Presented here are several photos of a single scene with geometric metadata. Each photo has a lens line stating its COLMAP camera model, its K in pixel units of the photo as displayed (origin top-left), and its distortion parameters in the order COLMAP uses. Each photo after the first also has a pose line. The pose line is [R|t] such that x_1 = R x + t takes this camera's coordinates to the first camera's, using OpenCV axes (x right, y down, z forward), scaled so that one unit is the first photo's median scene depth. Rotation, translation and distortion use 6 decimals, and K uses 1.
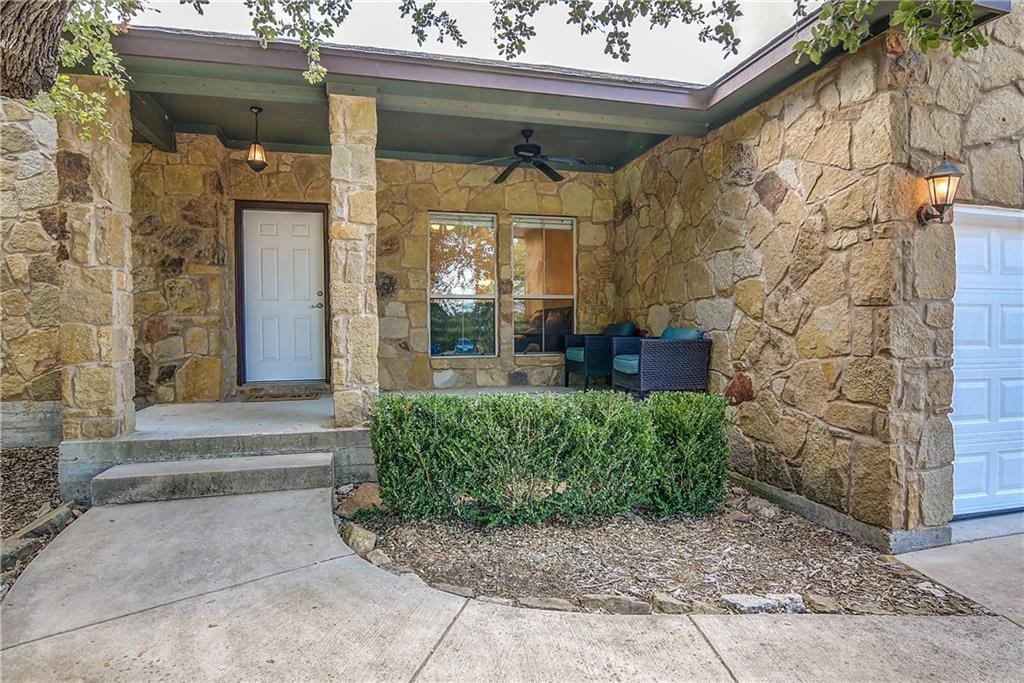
lens RADIAL K [[556.6, 0, 509.6], [0, 556.6, 339.2], [0, 0, 1]] dist [-0.000615, -0.016259]
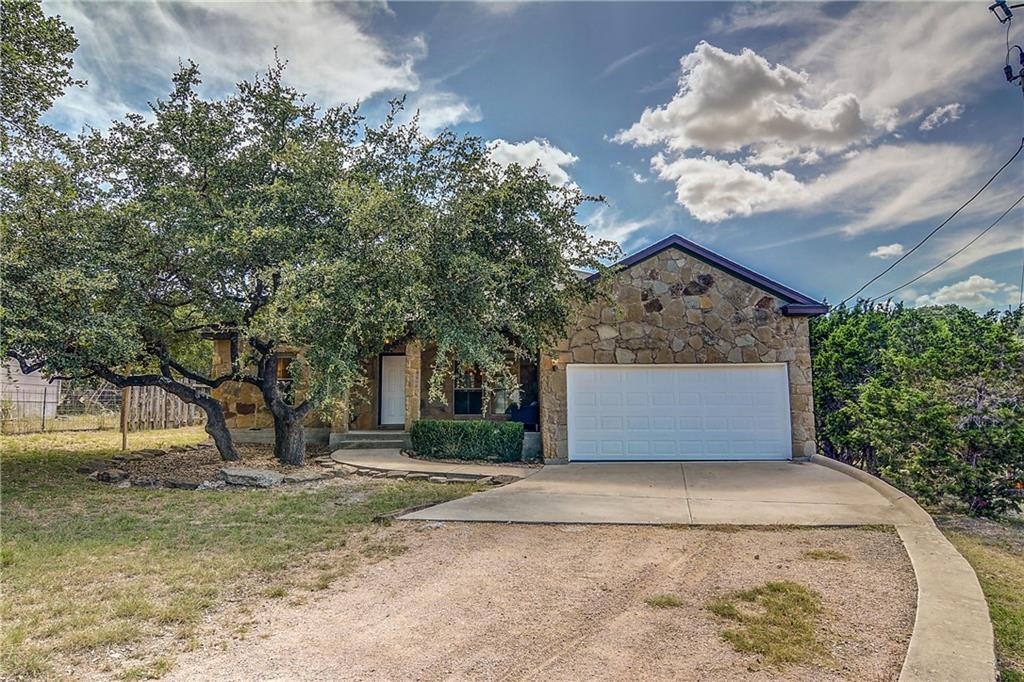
lens RADIAL K [[616.9, 0, 512.0], [0, 616.9, 341.0], [0, 0, 1]] dist [0.000170, -0.000006]
pose [[0.967937, -0.025339, -0.249911, 1.352491], [-0.008153, 0.991206, -0.132076, 0.117798], [0.251060, 0.129879, 0.959219, -2.644006]]
